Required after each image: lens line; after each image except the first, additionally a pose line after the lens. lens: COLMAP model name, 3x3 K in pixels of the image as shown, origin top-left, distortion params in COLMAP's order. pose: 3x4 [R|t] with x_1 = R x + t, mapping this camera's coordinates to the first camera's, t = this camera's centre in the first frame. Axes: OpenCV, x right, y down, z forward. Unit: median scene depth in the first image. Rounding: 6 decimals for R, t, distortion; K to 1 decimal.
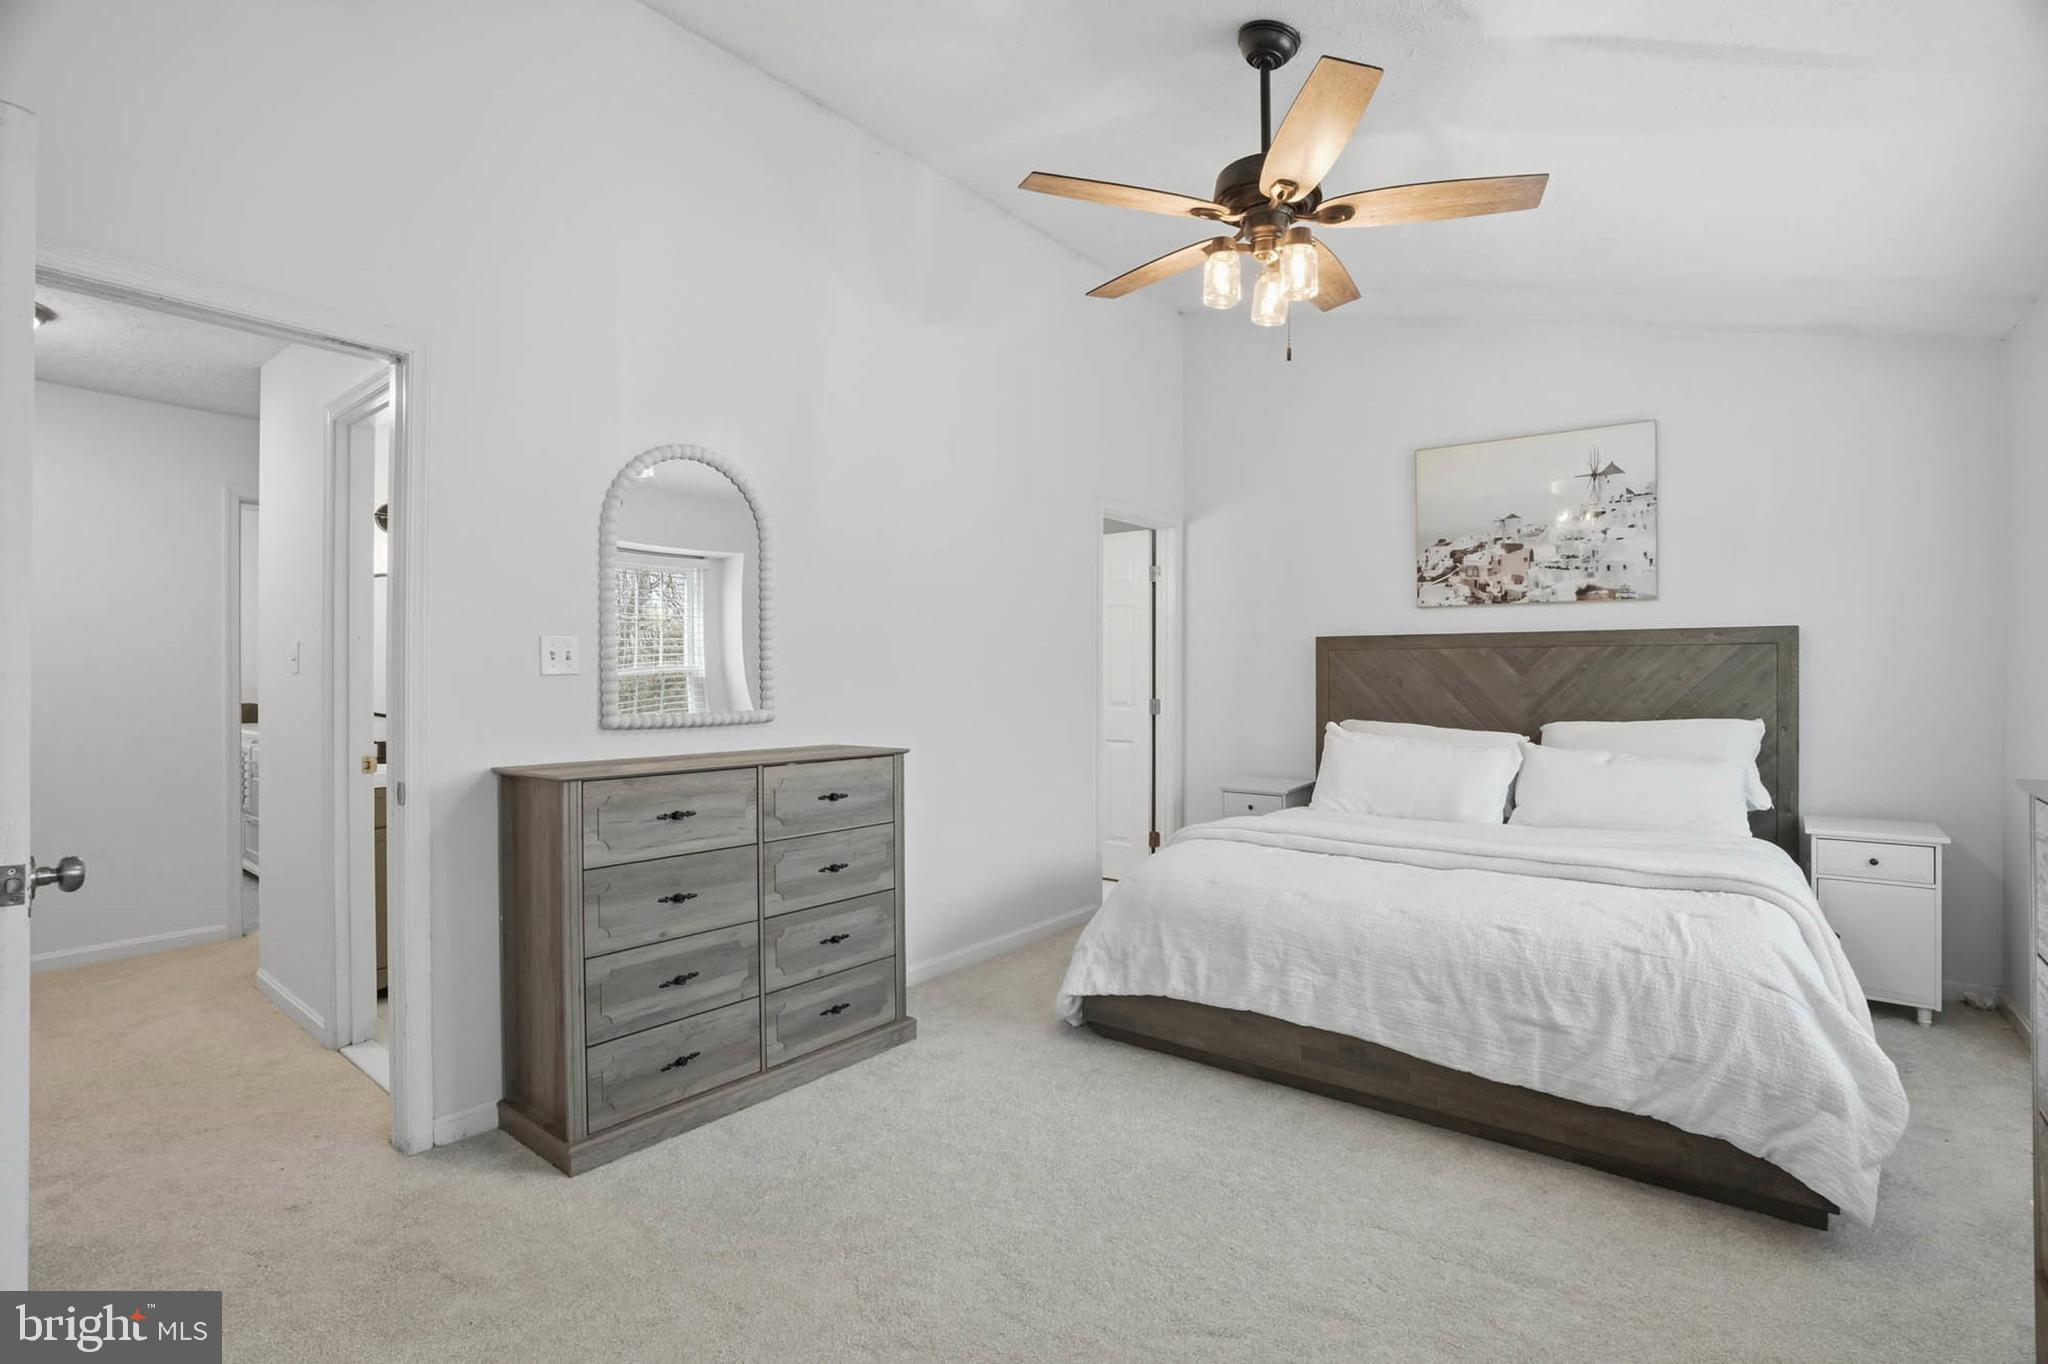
lens RADIAL K [[965.6, 0, 1028.2], [0, 965.6, 672.5], [0, 0, 1]] dist [-0.037290, 0.009491]
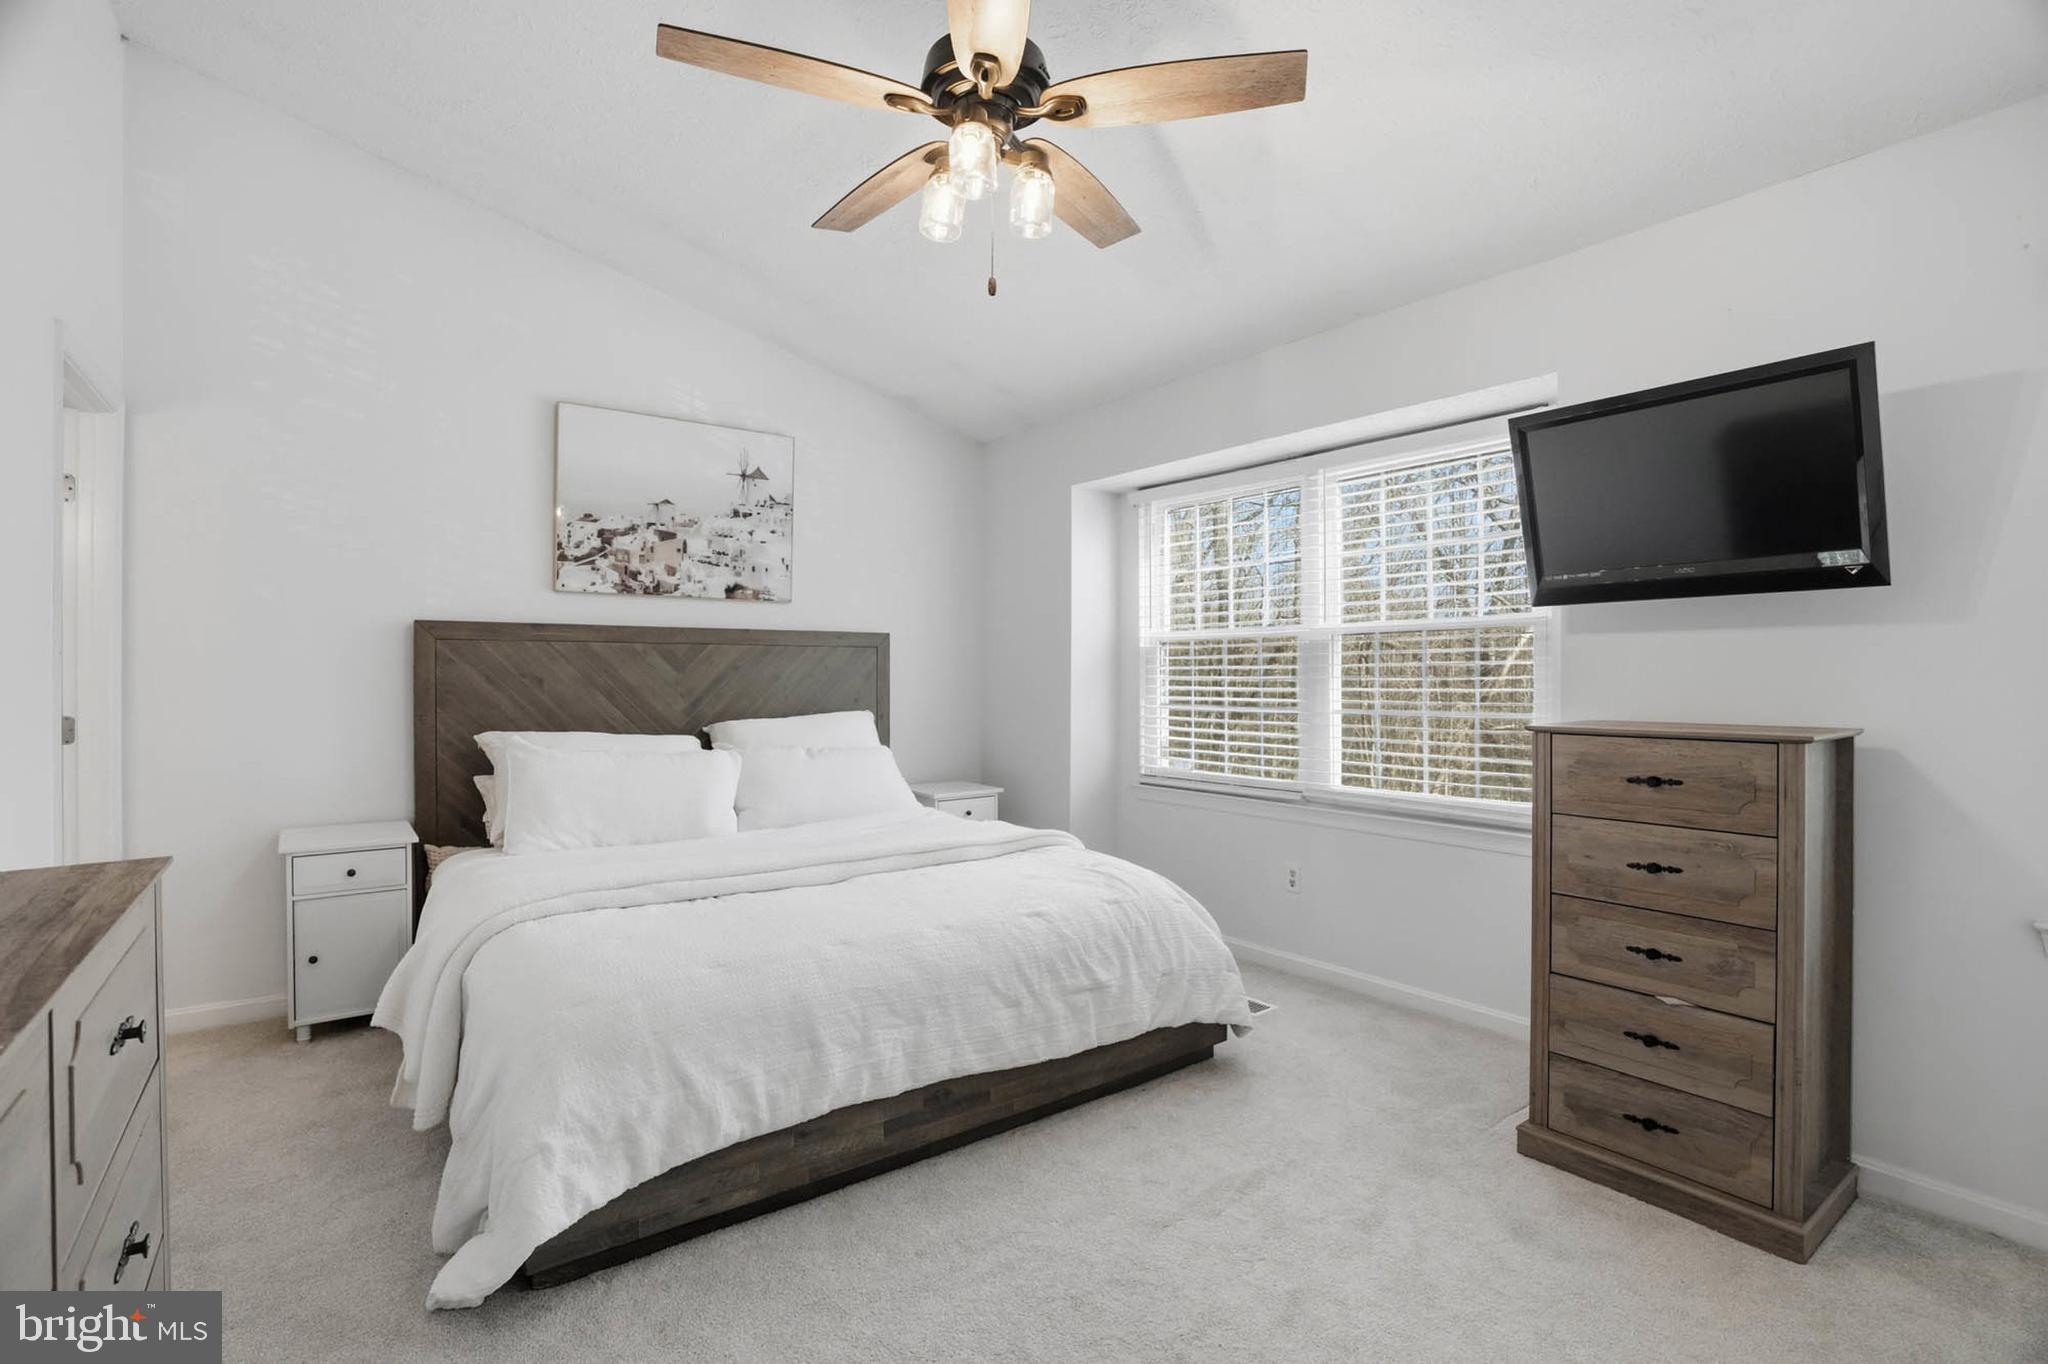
lens RADIAL K [[965.6, 0, 1019.4], [0, 965.6, 682.8], [0, 0, 1]] dist [-0.037290, 0.009491]
pose [[0.262595, -0.010754, 0.964846, -0.309256], [-0.001832, 0.999931, 0.011644, 0.000512], [-0.964904, -0.004825, 0.262557, 0.434775]]
